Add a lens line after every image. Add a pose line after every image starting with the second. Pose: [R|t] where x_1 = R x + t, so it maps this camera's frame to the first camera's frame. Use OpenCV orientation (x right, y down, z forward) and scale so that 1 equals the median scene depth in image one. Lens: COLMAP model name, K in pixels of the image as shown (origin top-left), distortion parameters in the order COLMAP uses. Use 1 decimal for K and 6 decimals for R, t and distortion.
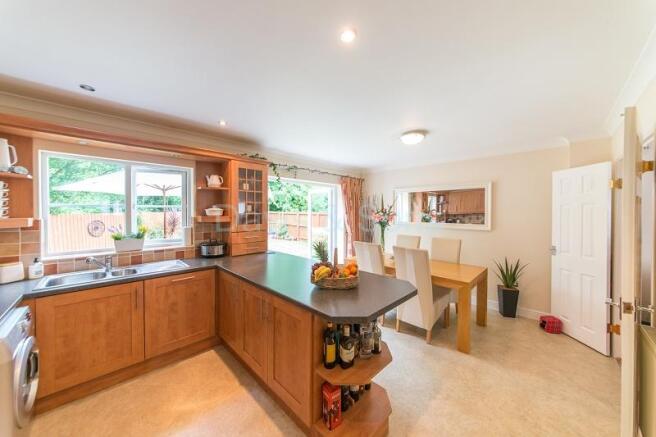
lens RADIAL K [[233.9, 0, 327.2], [0, 233.9, 215.2], [0, 0, 1]] dist [-0.001013, 0.003141]
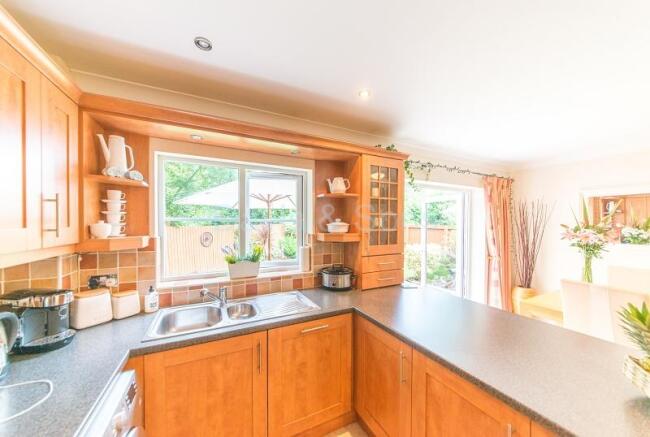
lens RADIAL K [[231.1, 0, 325.0], [0, 231.1, 227.0], [0, 0, 1]] dist [0.000501, -0.000082]
pose [[0.955551, 0.005635, -0.294772, -0.351665], [-0.005428, 0.999984, 0.001520, -0.018555], [0.294775, 0.000147, 0.955567, 0.335611]]
